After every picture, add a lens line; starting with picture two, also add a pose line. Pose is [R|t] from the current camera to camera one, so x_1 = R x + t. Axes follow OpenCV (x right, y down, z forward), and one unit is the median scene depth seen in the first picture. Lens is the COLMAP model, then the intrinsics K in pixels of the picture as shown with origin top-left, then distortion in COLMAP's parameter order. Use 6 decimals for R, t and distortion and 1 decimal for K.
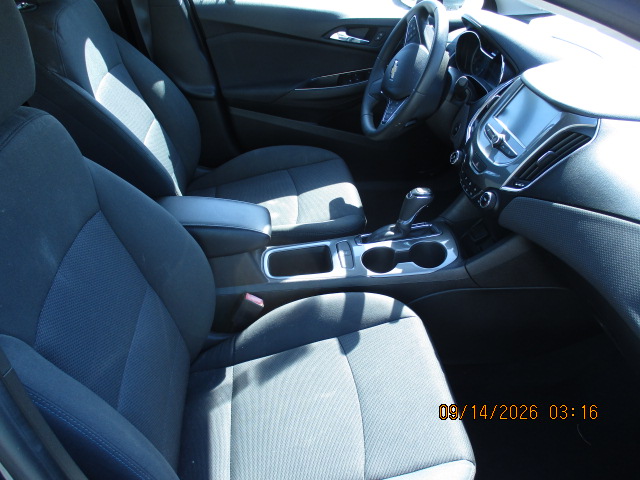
lens RADIAL K [[545.2, 0, 323.5], [0, 545.2, 243.0], [0, 0, 1]] dist [-0.025909, -0.009704]
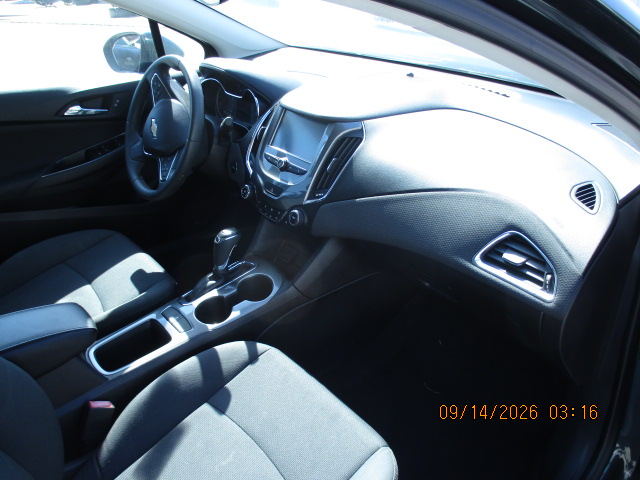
lens RADIAL K [[545.2, 0, 323.5], [0, 545.2, 243.0], [0, 0, 1]] dist [-0.025909, -0.009704]
pose [[0.831116, -0.313771, 0.459124, -0.144607], [0.359969, 0.932858, -0.014098, 0.002401], [-0.423874, 0.176987, 0.888260, 0.027334]]
